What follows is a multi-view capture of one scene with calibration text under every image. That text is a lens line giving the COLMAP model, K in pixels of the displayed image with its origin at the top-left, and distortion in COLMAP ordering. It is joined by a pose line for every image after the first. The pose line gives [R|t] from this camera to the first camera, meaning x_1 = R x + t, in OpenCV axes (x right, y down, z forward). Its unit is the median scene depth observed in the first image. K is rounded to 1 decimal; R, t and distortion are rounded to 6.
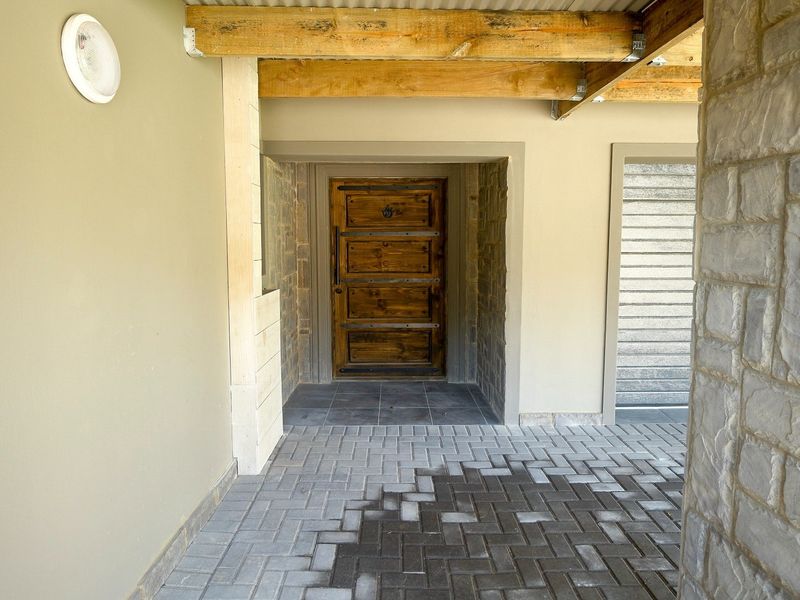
lens RADIAL K [[505.0, 0, 400.0], [0, 505.0, 300.0], [0, 0, 1]] dist [0.005738, 0.000698]
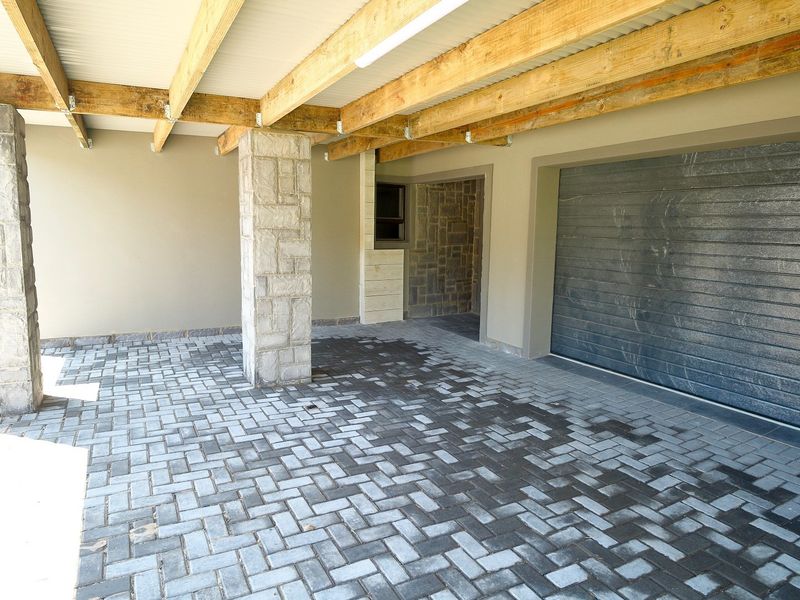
lens RADIAL K [[506.6, 0, 402.3], [0, 506.6, 283.3], [0, 0, 1]] dist [0.004079, -0.018109]
pose [[0.453122, 0.099715, -0.885854, 1.809077], [-0.111892, 0.992227, 0.054455, 0.004999], [0.884399, 0.074446, 0.460757, 0.050791]]
